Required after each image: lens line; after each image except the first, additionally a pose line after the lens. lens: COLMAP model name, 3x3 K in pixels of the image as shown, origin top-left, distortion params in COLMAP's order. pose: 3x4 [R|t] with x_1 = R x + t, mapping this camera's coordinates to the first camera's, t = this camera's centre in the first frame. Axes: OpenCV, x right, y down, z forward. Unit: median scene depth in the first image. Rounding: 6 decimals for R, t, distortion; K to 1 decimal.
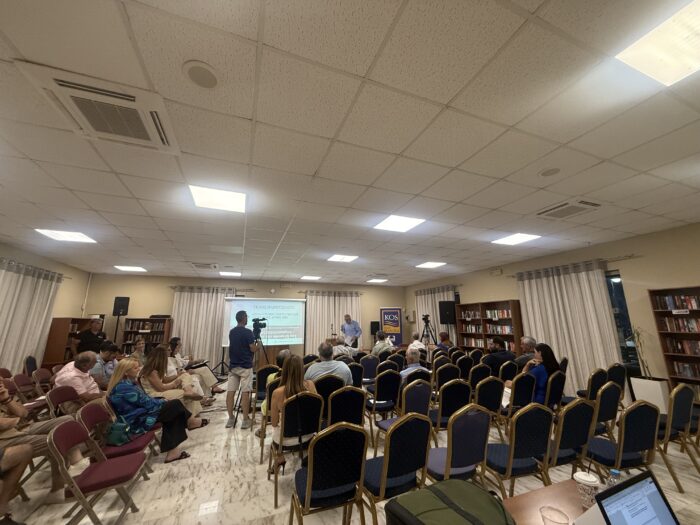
lens RADIAL K [[278.6, 0, 348.5], [0, 278.6, 261.7], [0, 0, 1]] dist [-0.000142, -0.000052]
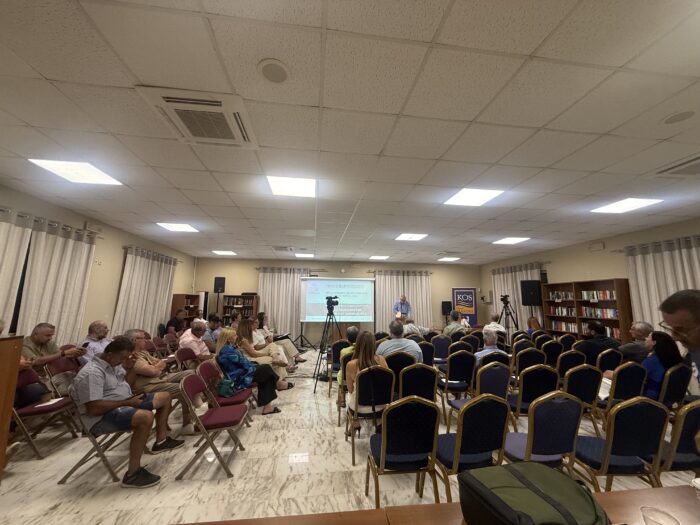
lens RADIAL K [[278.6, 0, 348.5], [0, 278.6, 261.7], [0, 0, 1]] dist [-0.000142, -0.000052]
pose [[0.970522, -0.017230, -0.240398, -0.000145], [0.034681, 0.997045, 0.068551, -0.000395], [0.238506, -0.074868, 0.968251, -0.006950]]
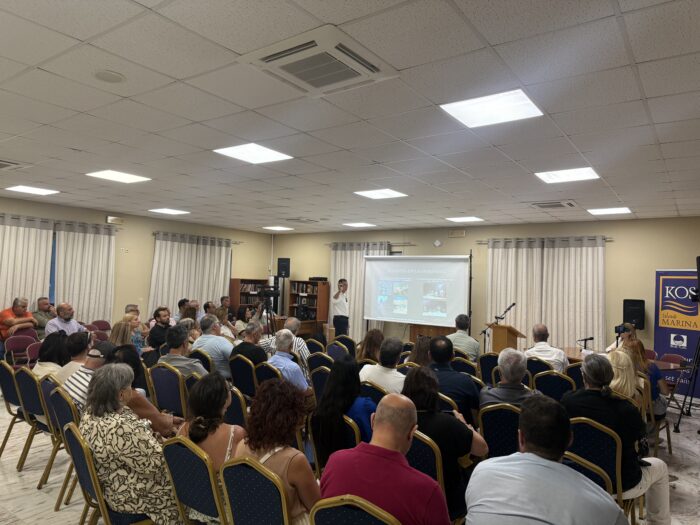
lens RADIAL K [[492.8, 0, 344.3], [0, 492.8, 259.4], [0, 0, 1]] dist [0.048818, -0.057779]
pose [[0.541891, -0.013898, -0.840334, 0.914442], [0.139582, 0.987466, 0.073678, 0.045869], [0.828777, -0.157220, 0.537038, 0.338434]]
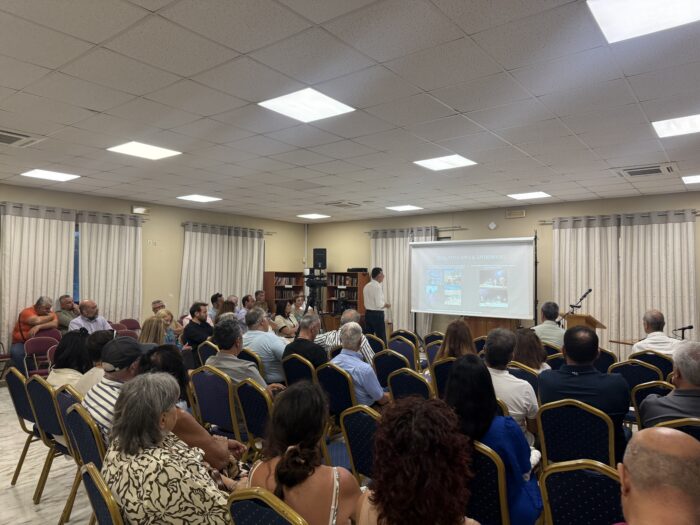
lens RADIAL K [[491.8, 0, 344.6], [0, 491.8, 261.3], [0, 0, 1]] dist [0.045230, -0.049032]
pose [[0.505103, -0.017862, -0.862874, 0.736987], [0.168950, 0.982489, 0.078561, 0.073153], [0.846361, -0.185464, 0.499276, 0.355263]]
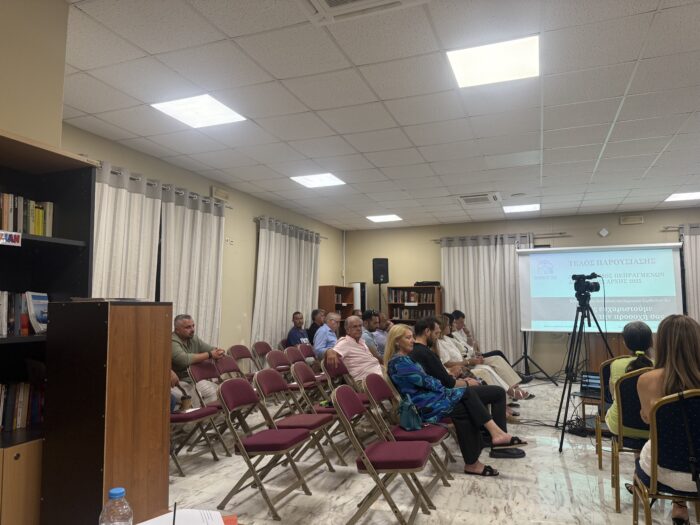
lens RADIAL K [[492.8, 0, 347.4], [0, 492.8, 264.1], [0, 0, 1]] dist [0.048818, -0.057779]
pose [[0.738676, -0.052582, -0.672007, -0.007374], [0.142738, 0.986546, 0.079704, 0.034024], [0.658775, -0.154797, 0.736243, -0.015965]]
